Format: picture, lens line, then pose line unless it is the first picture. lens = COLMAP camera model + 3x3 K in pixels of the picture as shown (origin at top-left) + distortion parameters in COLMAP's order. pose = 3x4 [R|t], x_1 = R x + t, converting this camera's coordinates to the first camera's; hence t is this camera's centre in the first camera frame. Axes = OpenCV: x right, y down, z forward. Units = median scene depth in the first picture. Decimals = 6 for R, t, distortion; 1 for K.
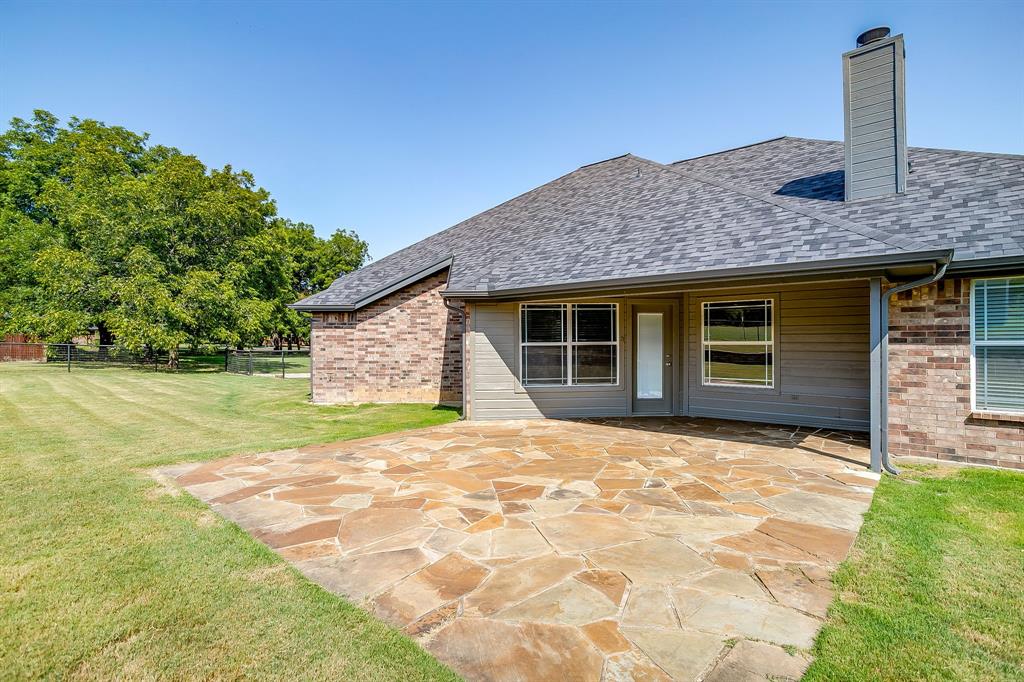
lens RADIAL K [[493.6, 0, 506.3], [0, 493.6, 338.2], [0, 0, 1]] dist [-0.061153, 0.035136]
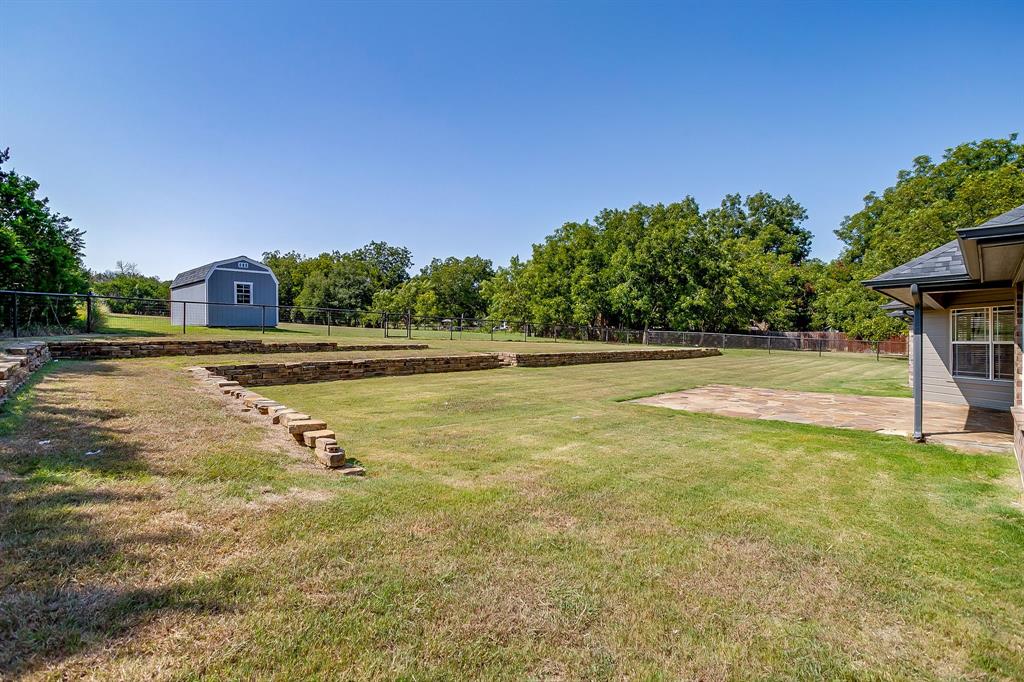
lens RADIAL K [[493.6, 0, 506.3], [0, 493.6, 338.2], [0, 0, 1]] dist [-0.061153, 0.035136]
pose [[-0.063797, 0.003291, -0.997957, 1.297853], [0.005872, 0.999978, 0.002923, -0.008951], [0.997946, -0.005674, -0.063815, -0.037777]]
